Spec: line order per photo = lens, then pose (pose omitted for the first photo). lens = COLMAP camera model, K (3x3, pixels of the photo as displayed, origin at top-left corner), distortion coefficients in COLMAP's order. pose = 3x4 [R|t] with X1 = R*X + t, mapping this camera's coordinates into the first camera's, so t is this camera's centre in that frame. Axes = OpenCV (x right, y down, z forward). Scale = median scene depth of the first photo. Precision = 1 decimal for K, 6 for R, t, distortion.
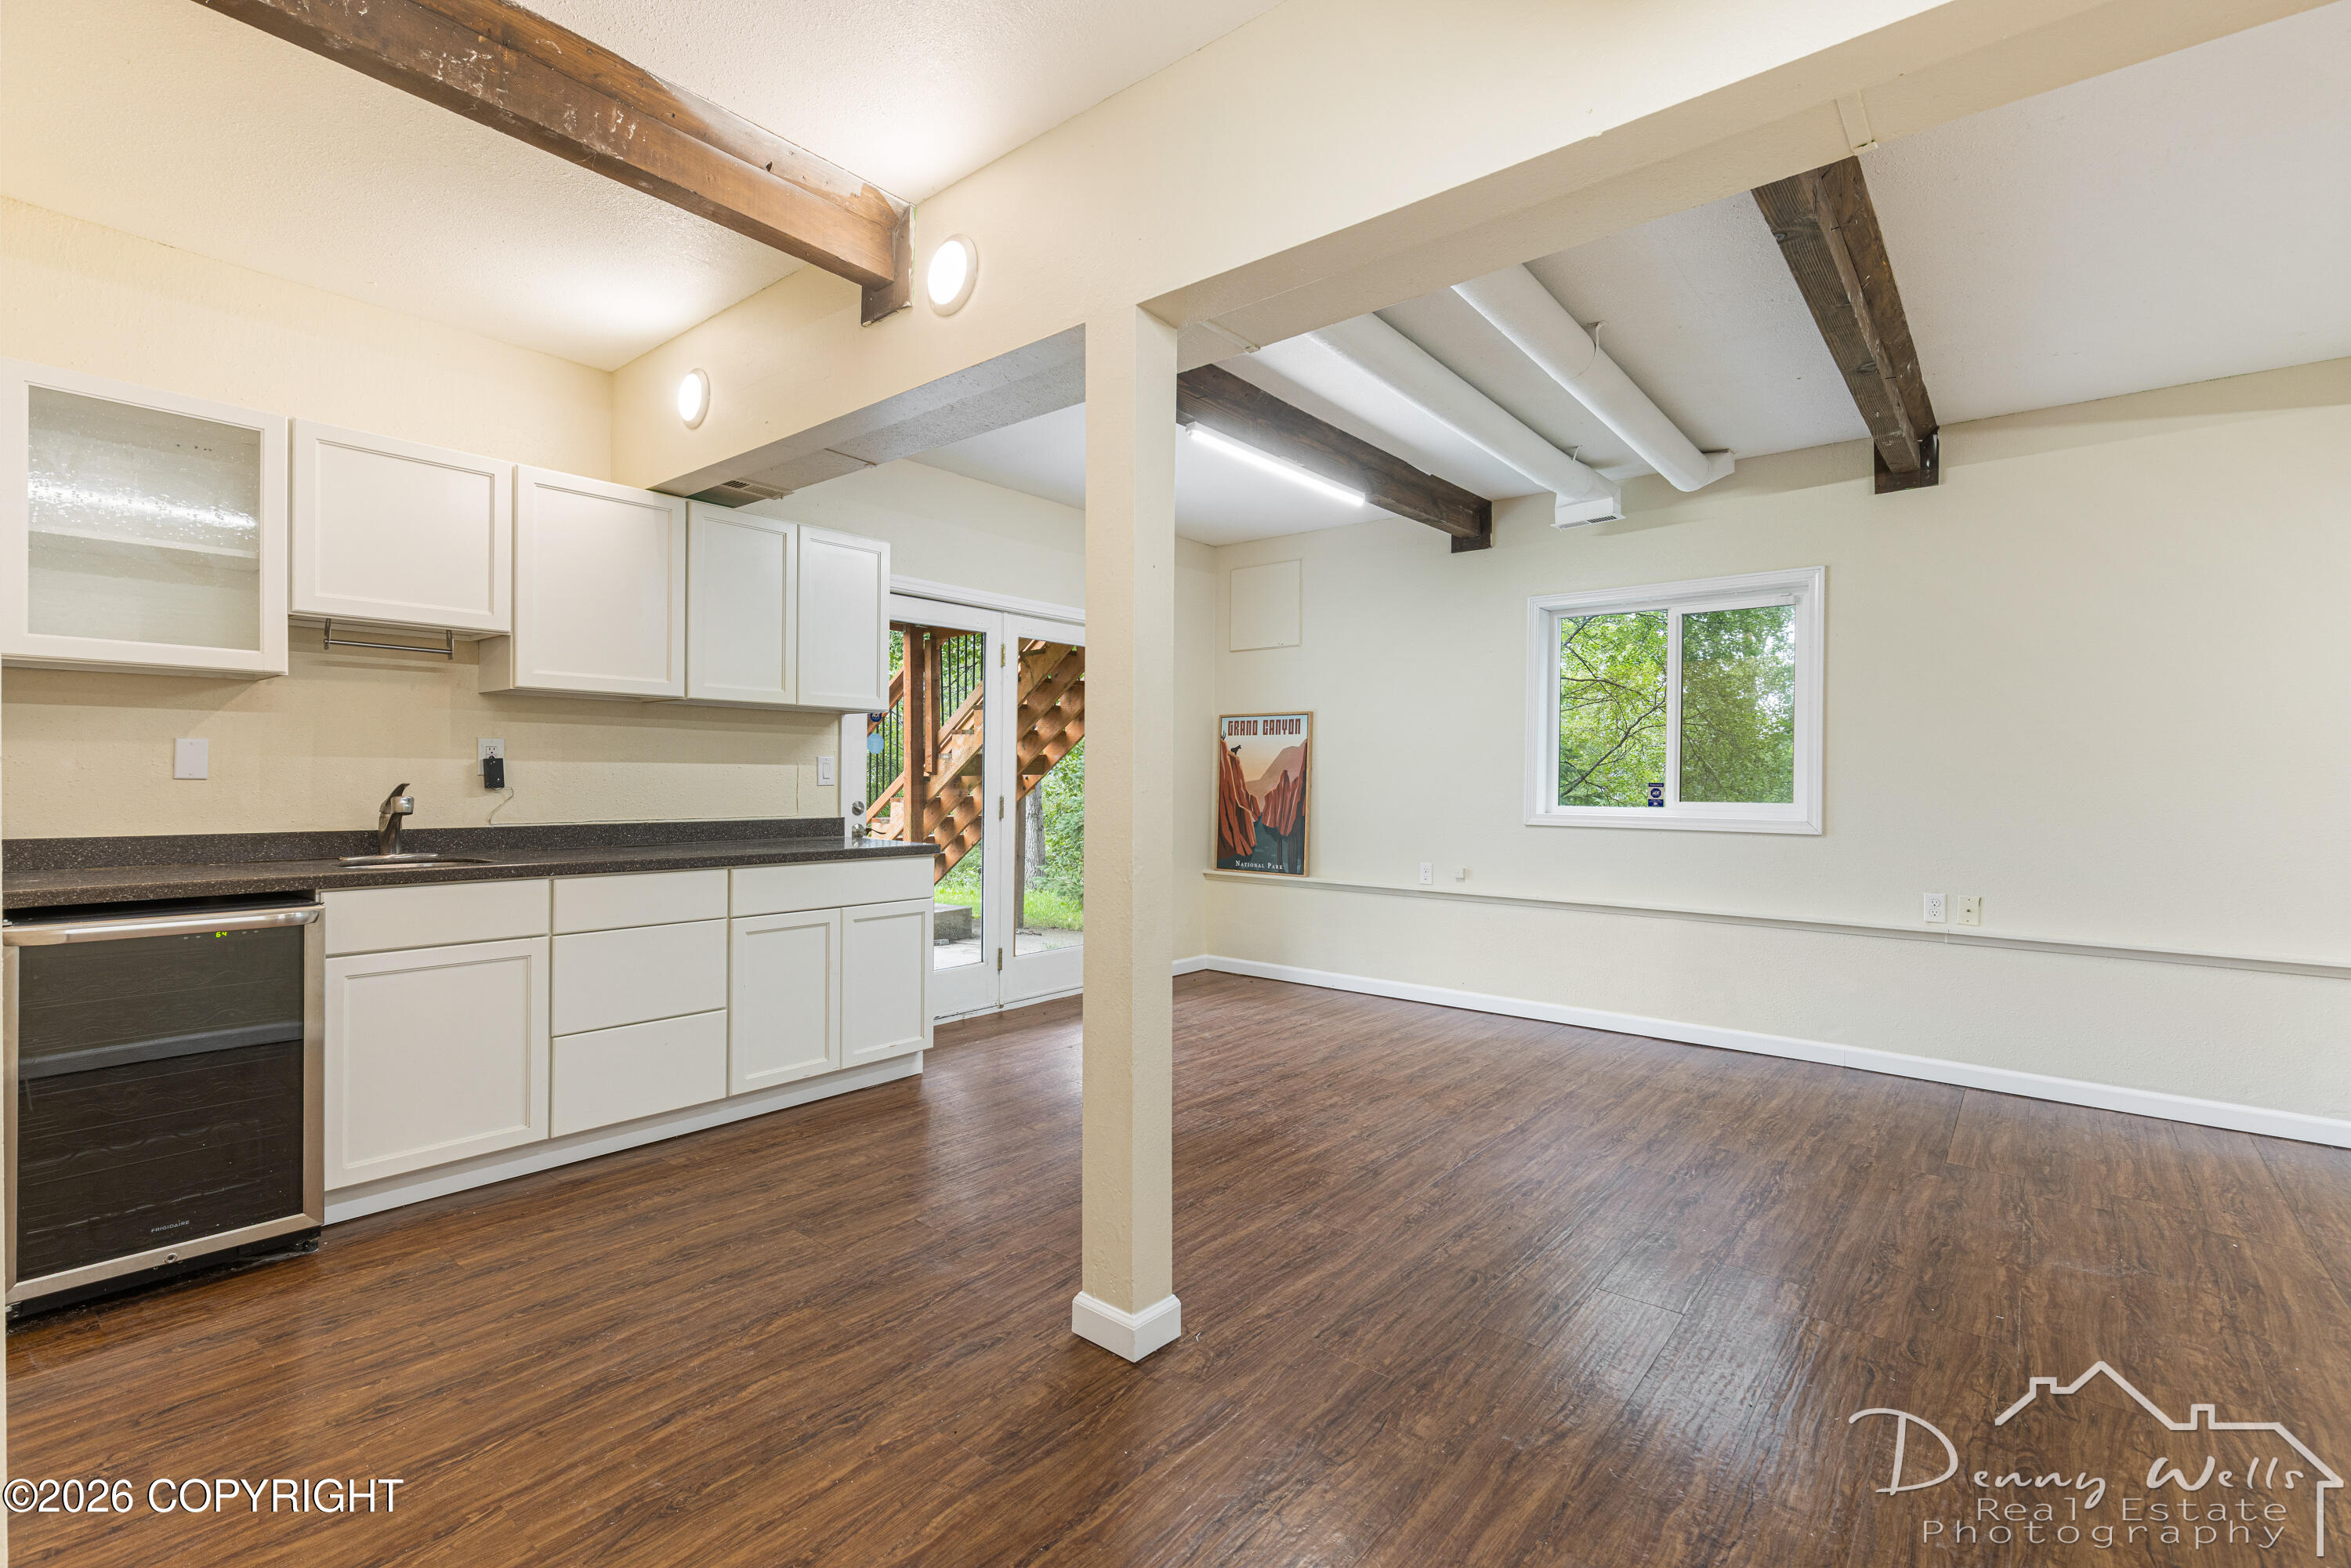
lens RADIAL K [[1044.9, 0, 1173.1], [0, 1044.9, 782.2], [0, 0, 1]] dist [0.002041, 0.000761]
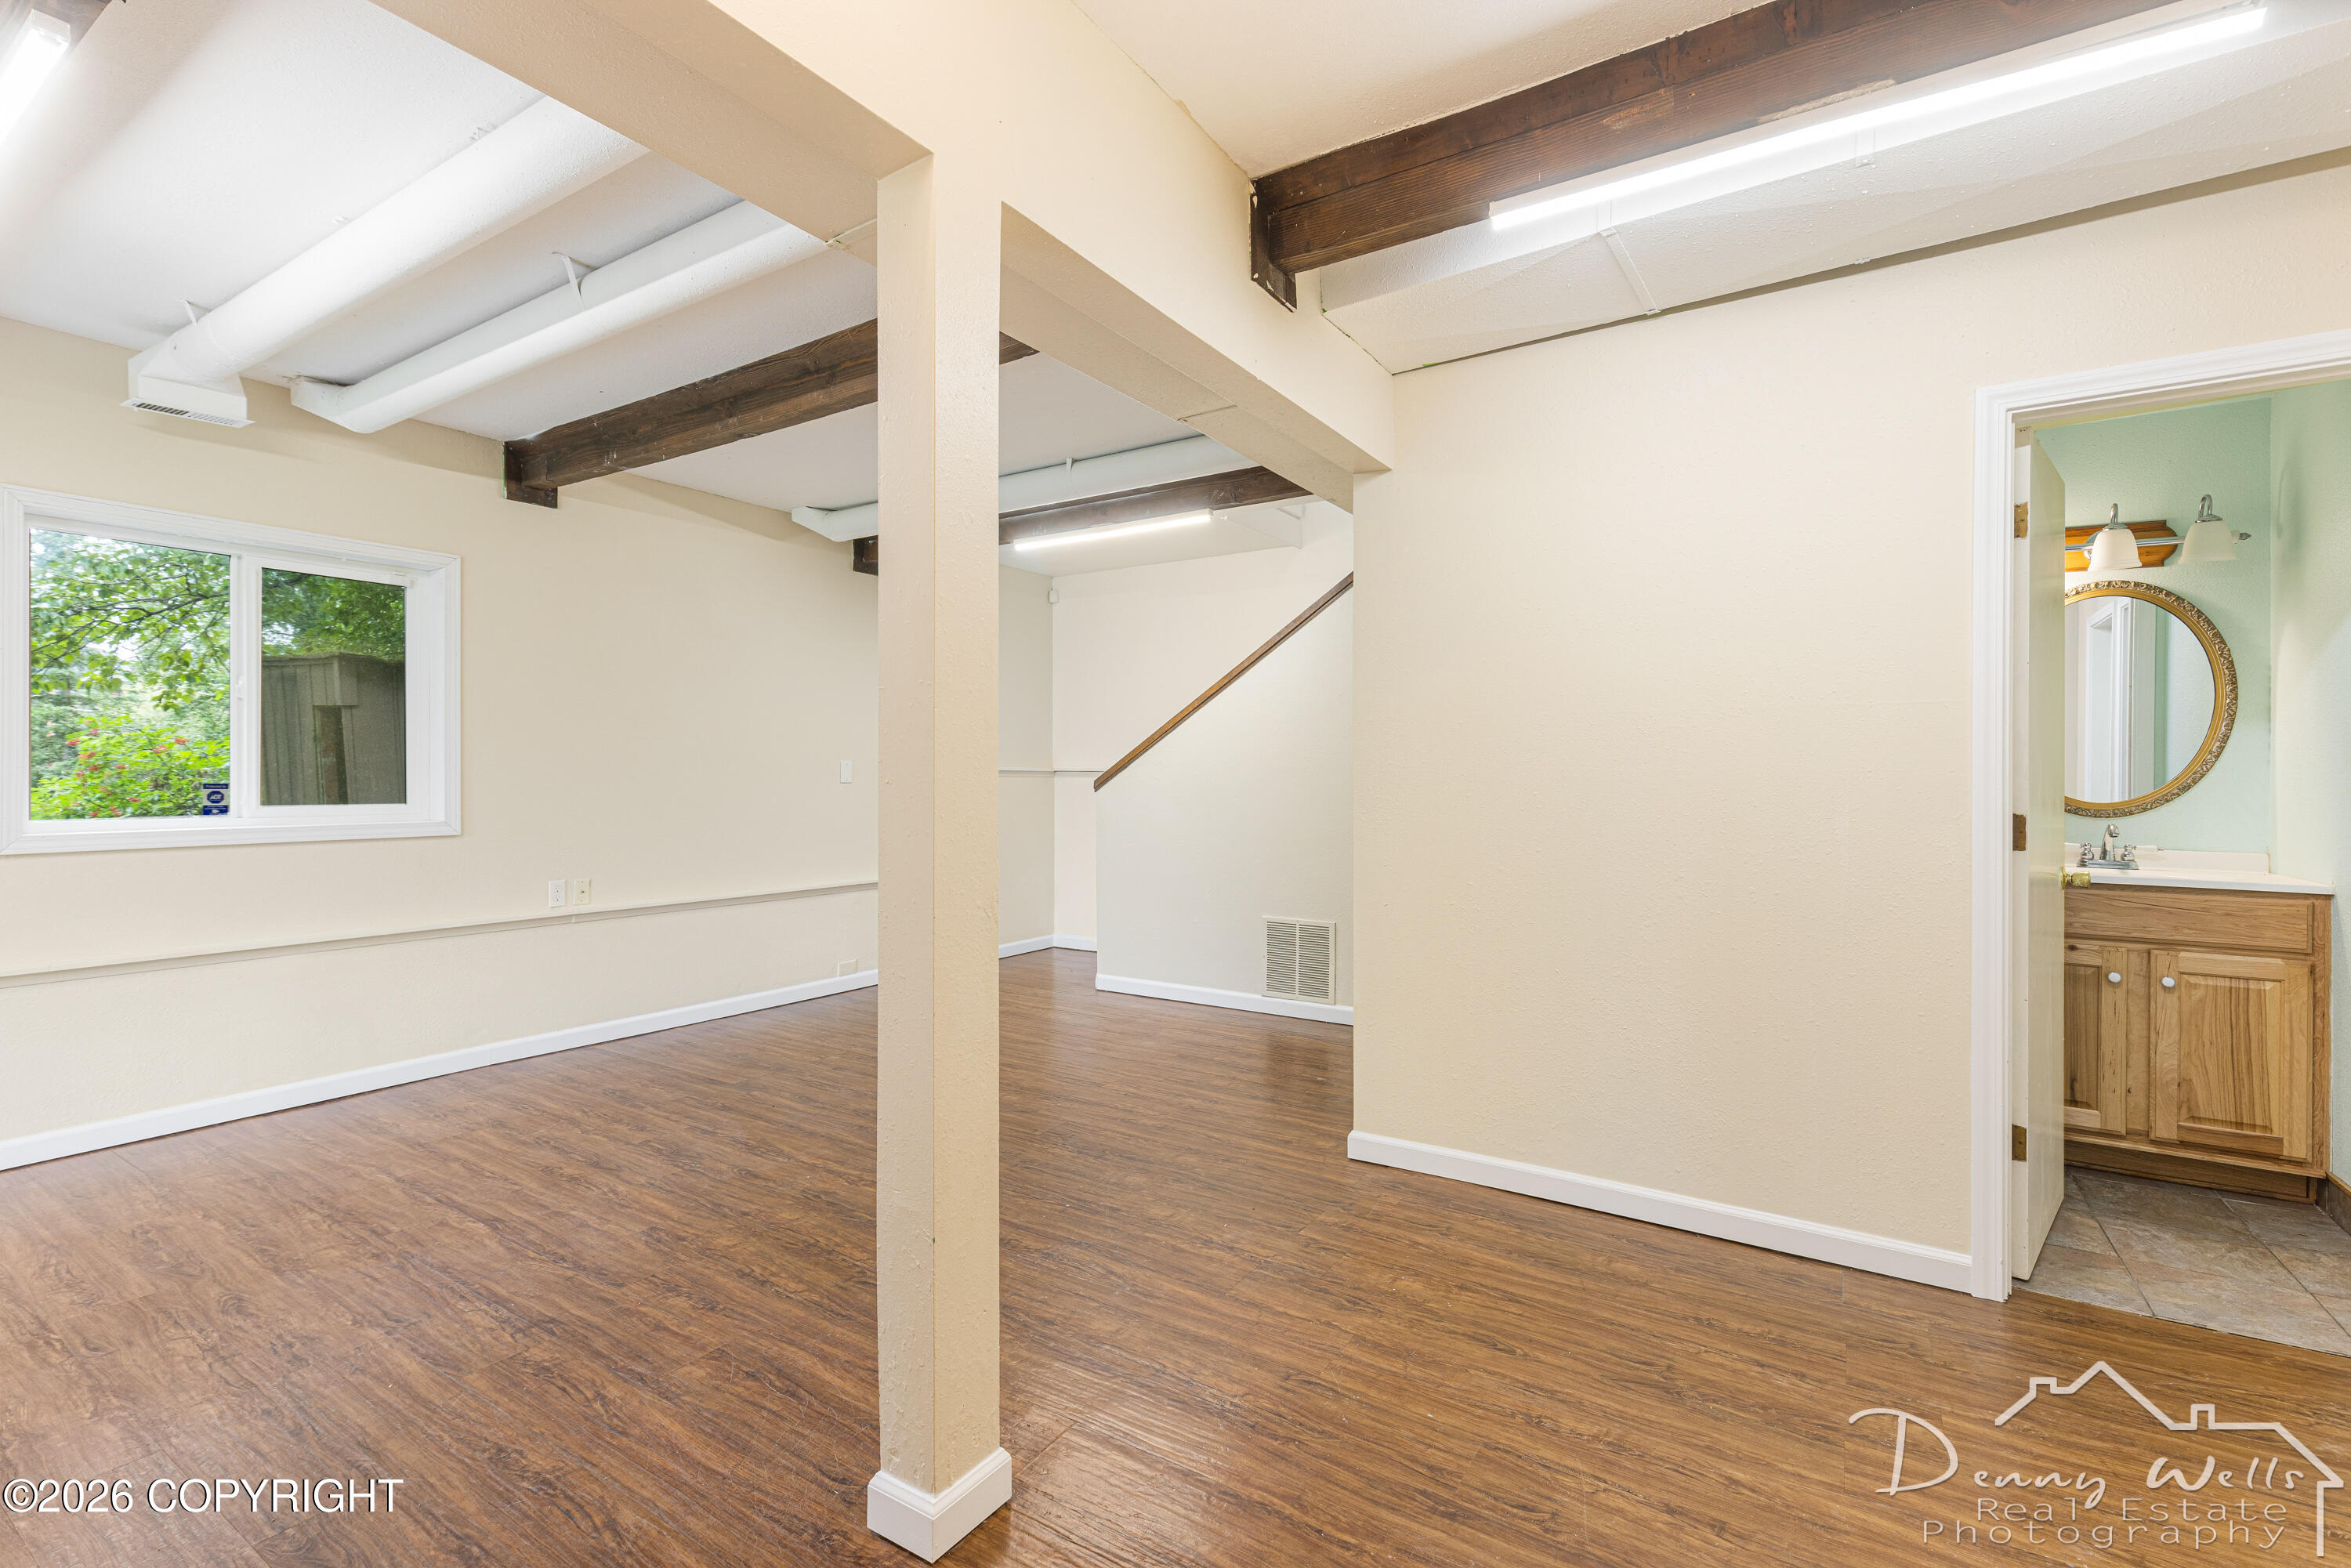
lens RADIAL K [[1044.9, 0, 1164.2], [0, 1044.9, 775.5], [0, 0, 1]] dist [0.002041, 0.000761]
pose [[-0.110835, -0.006298, 0.993819, -0.572853], [0.003955, 0.999969, 0.006778, -0.011682], [-0.993831, 0.004682, -0.110807, 0.641582]]
